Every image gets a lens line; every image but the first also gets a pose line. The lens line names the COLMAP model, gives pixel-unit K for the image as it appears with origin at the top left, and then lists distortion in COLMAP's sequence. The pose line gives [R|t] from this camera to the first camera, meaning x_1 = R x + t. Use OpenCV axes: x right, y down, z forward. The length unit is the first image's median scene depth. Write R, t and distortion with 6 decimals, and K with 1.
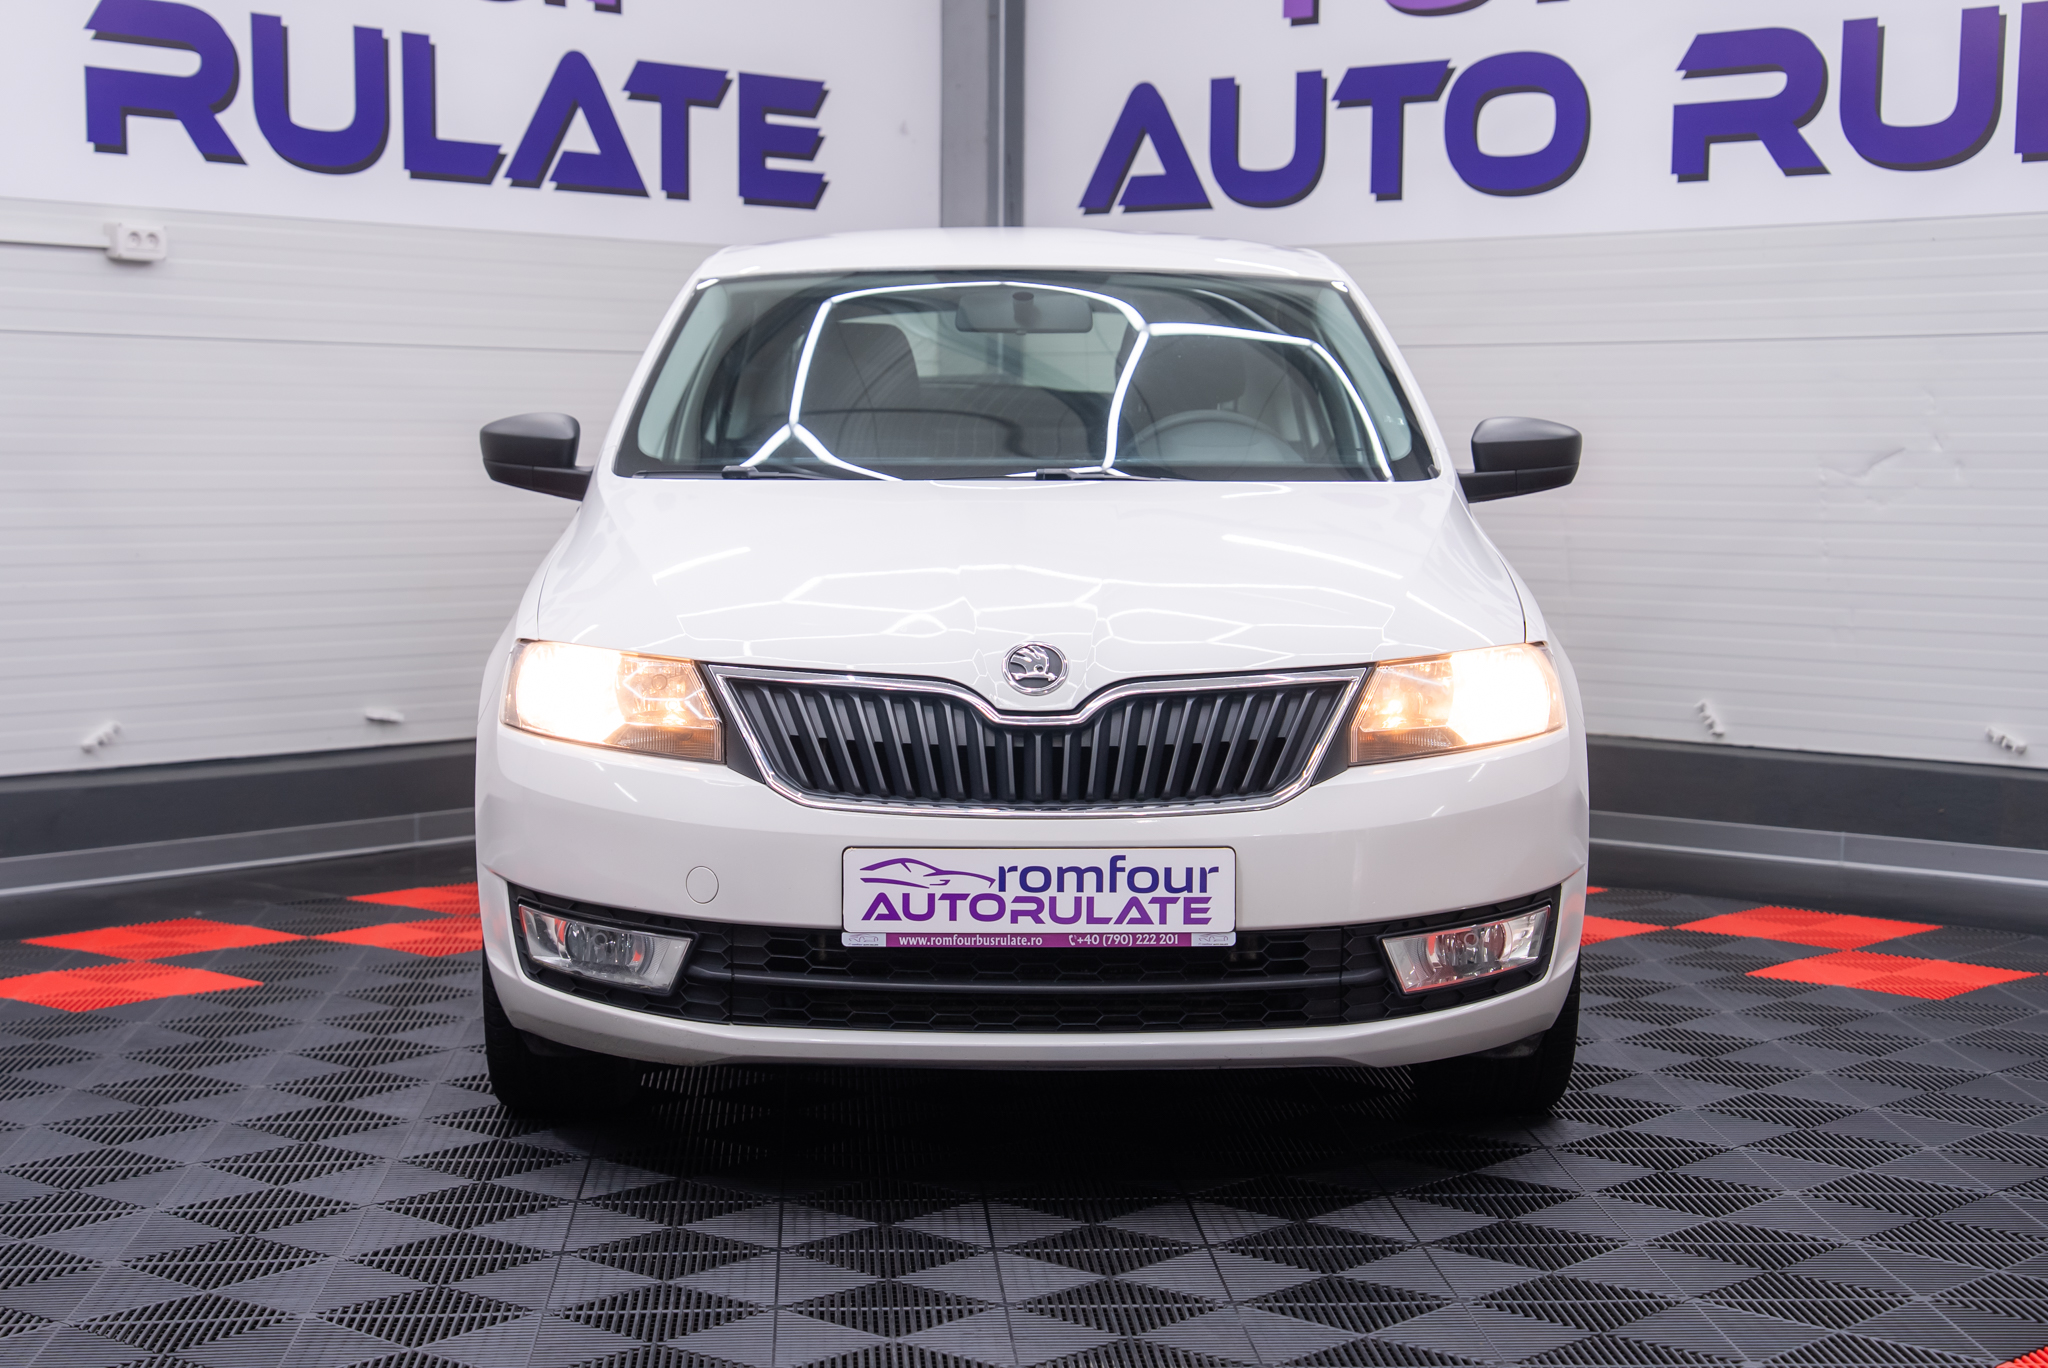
lens RADIAL K [[3756.3, 0, 1015.1], [0, 3756.3, 717.8], [0, 0, 1]] dist [0.256123, 0.000000]
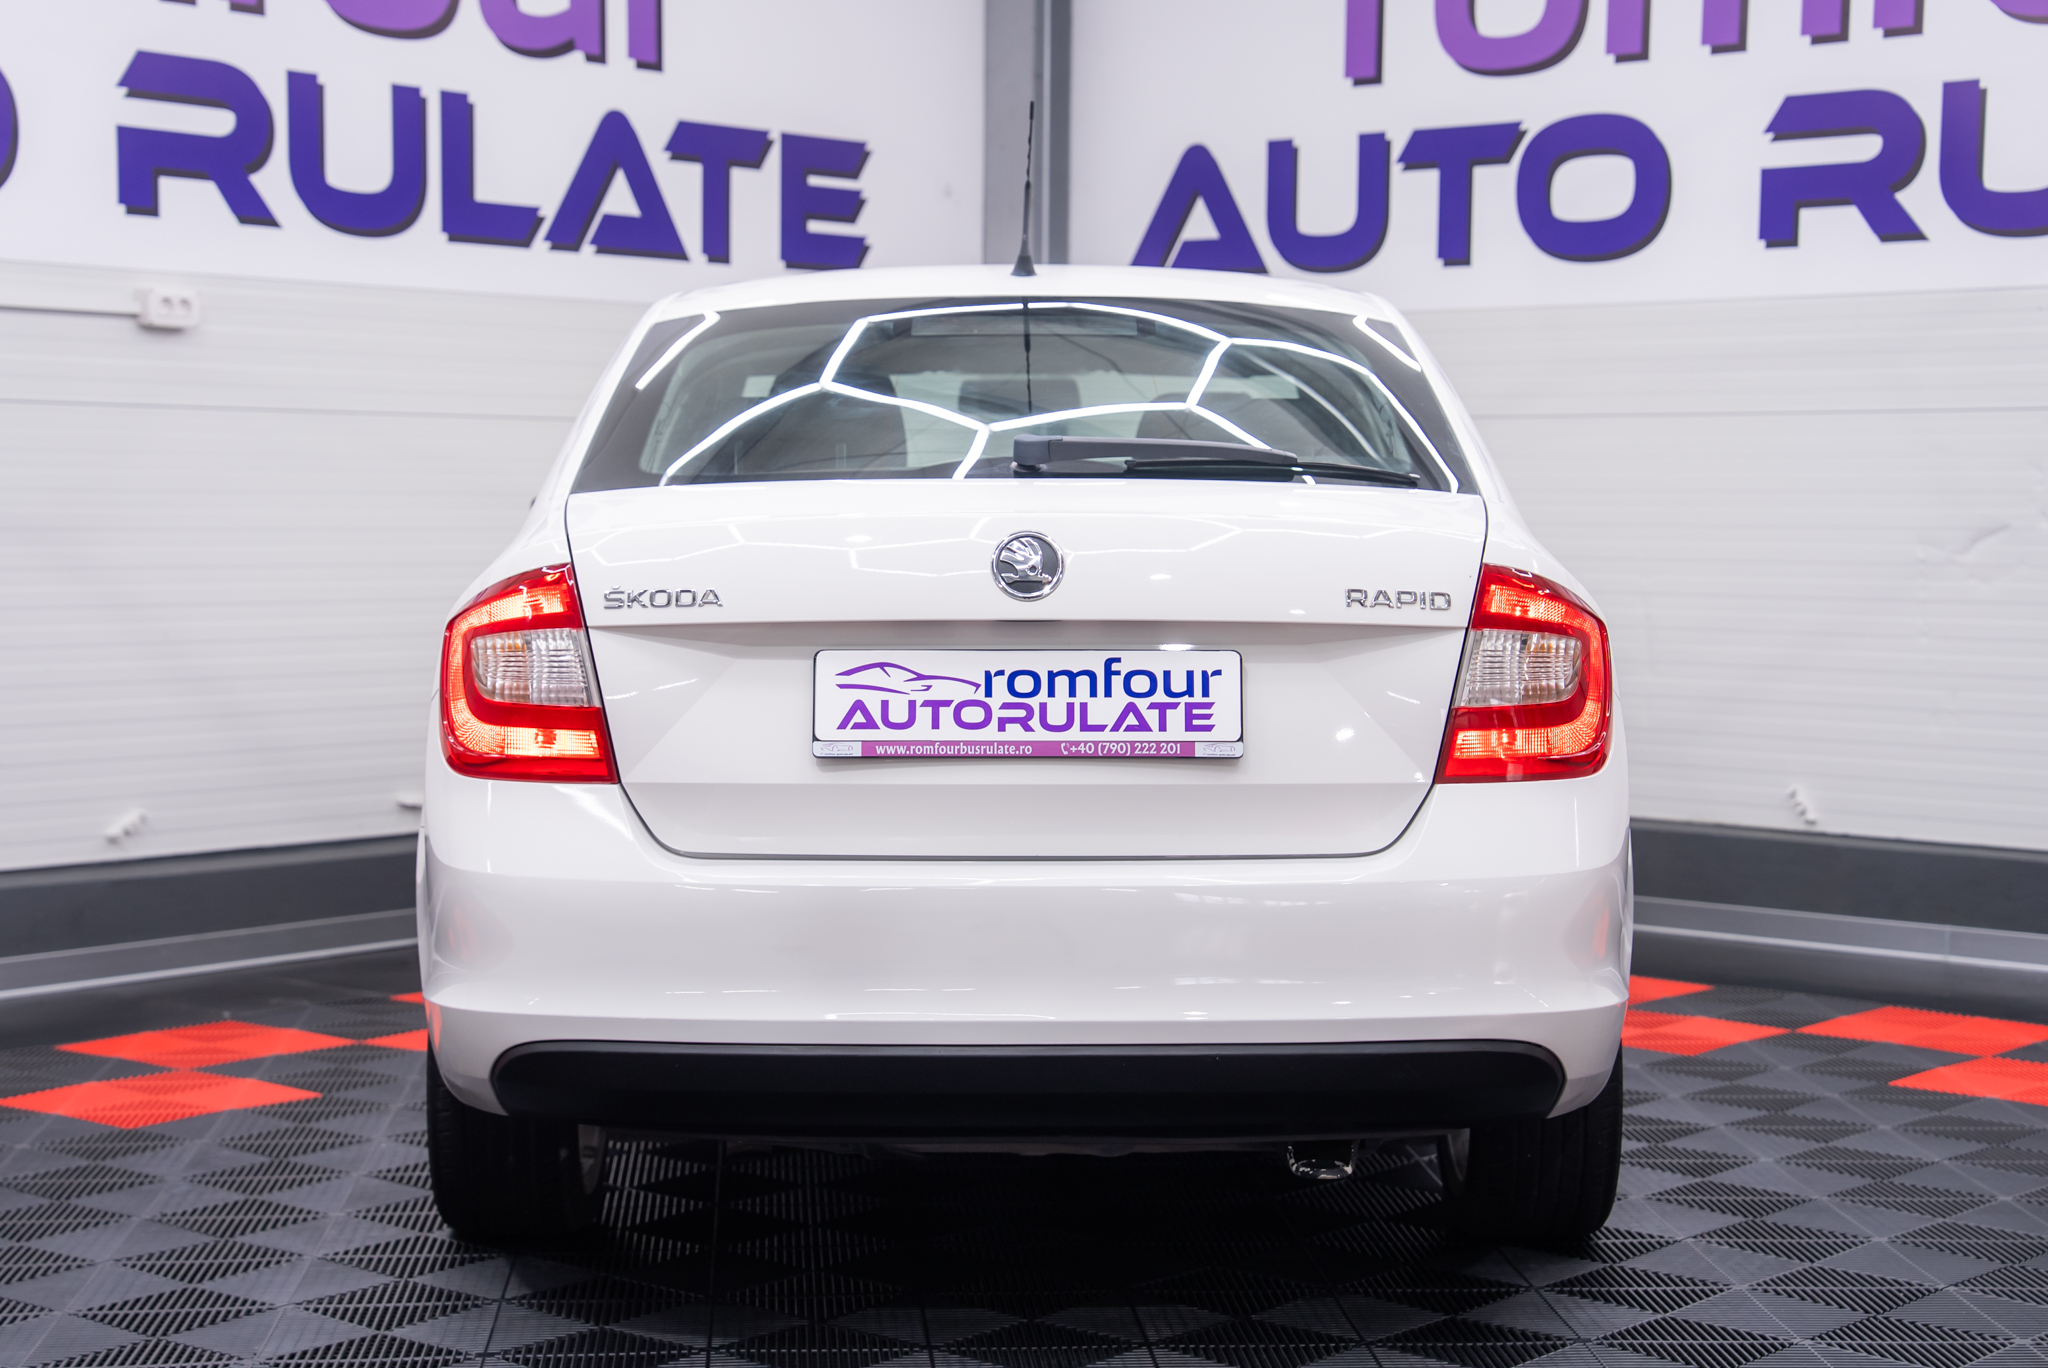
lens RADIAL K [[3756.3, 0, 1012.9], [0, 3756.3, 706.2], [0, 0, 1]] dist [0.256123, 0.000000]
pose [[0.999837, 0.000667, 0.018023, -0.032885], [-0.000327, 0.999821, -0.018906, -0.006470], [-0.018033, 0.018897, 0.999659, 0.041325]]
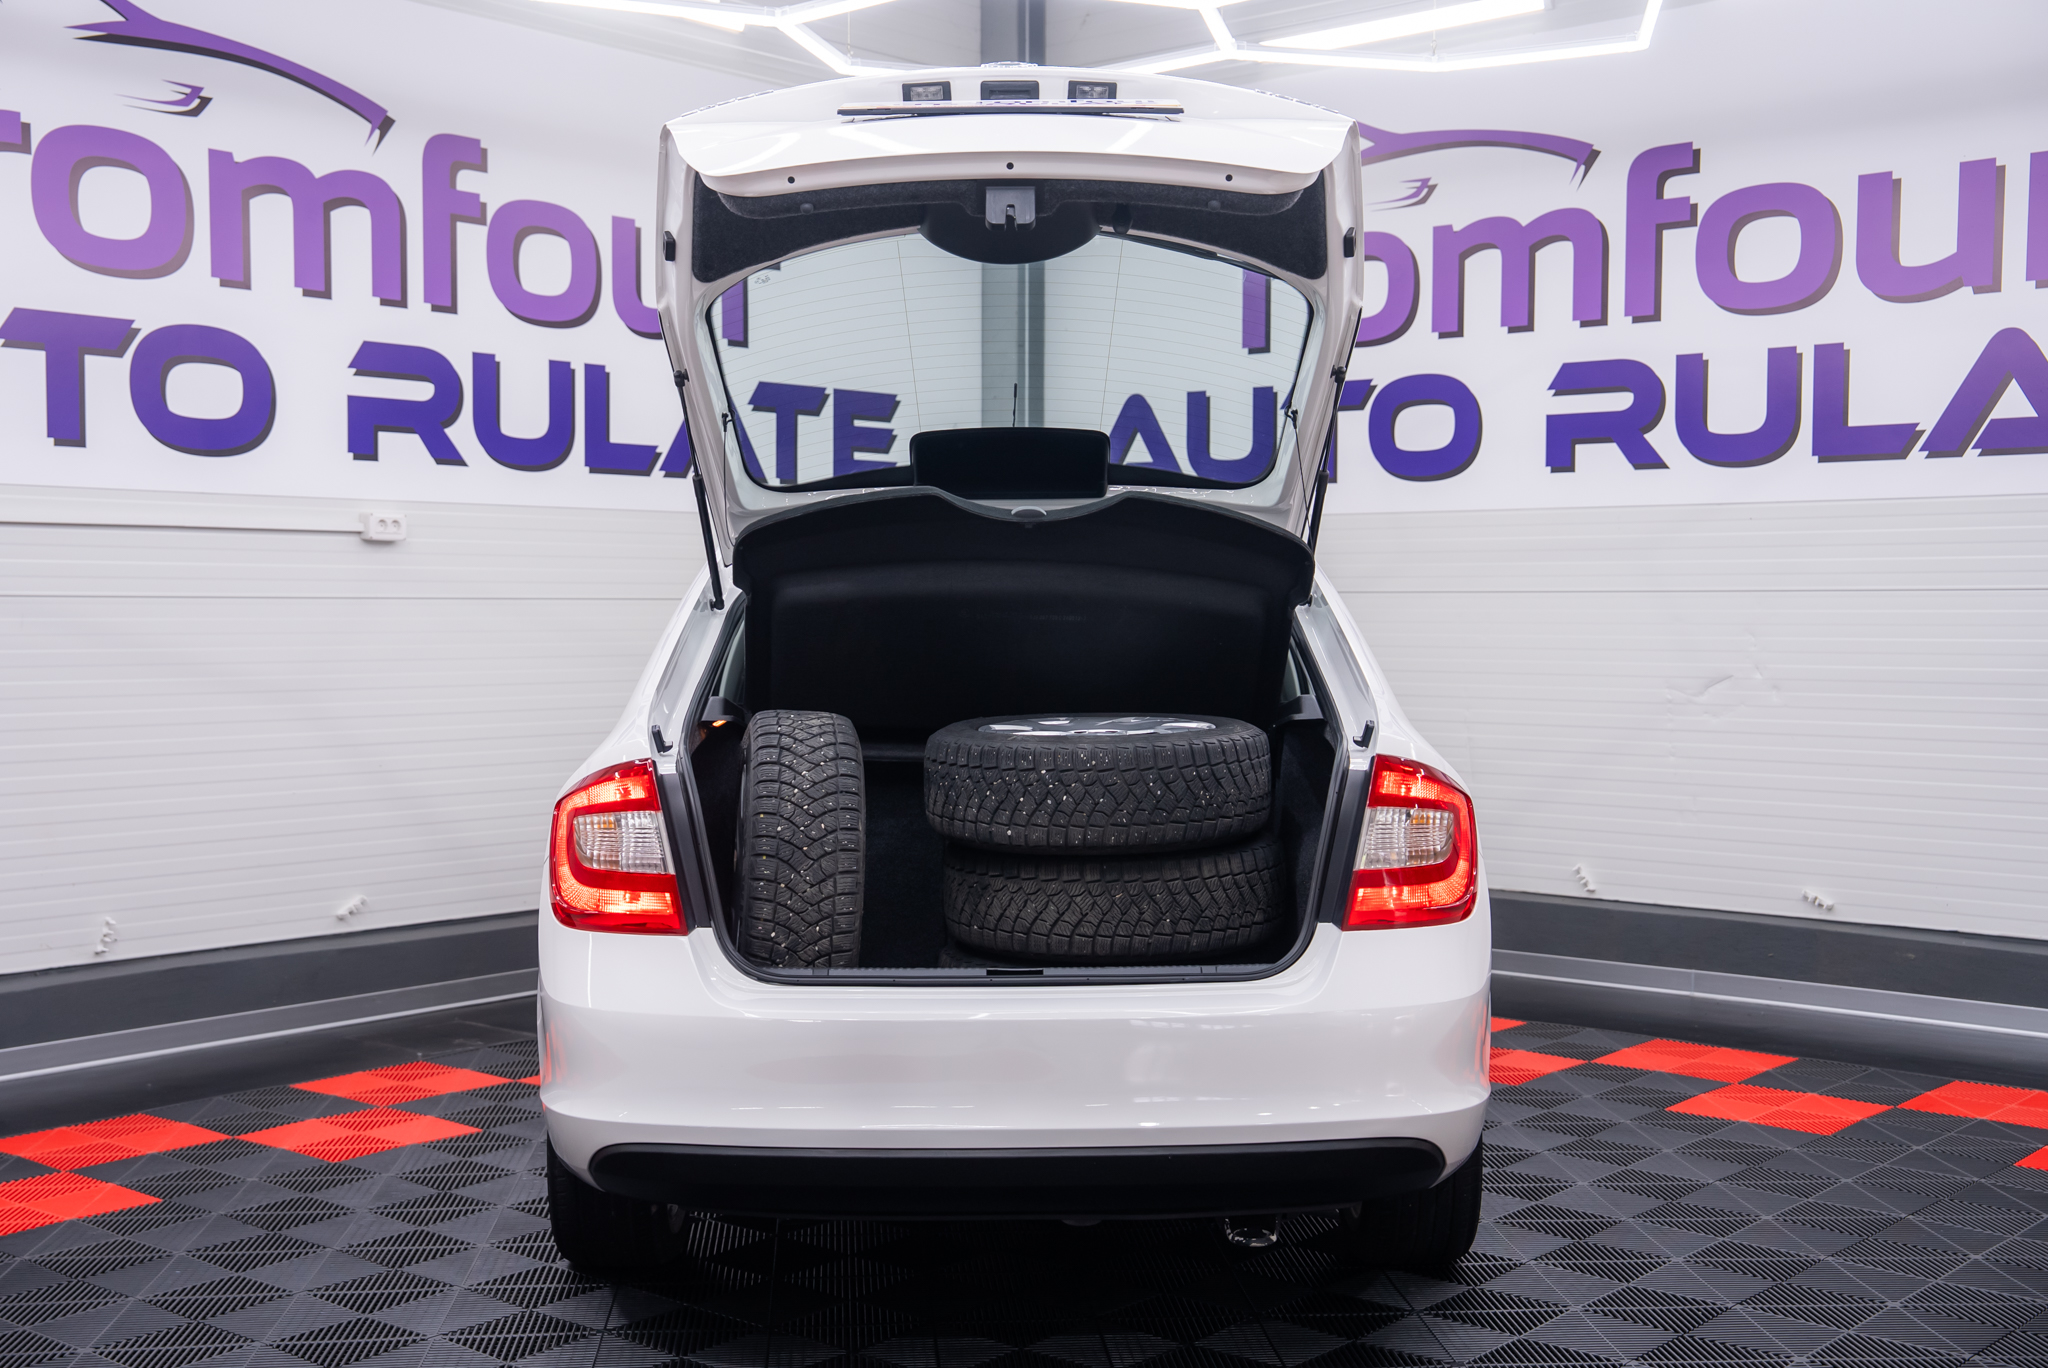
lens RADIAL K [[2564.7, 0, 1012.3], [0, 2564.7, 666.5], [0, 0, 1]] dist [0.082380, 0.000000]
pose [[0.999779, -0.005146, 0.020380, -0.030976], [0.006202, 0.998624, -0.052076, -0.027426], [-0.020084, 0.052191, 0.998435, 0.111086]]
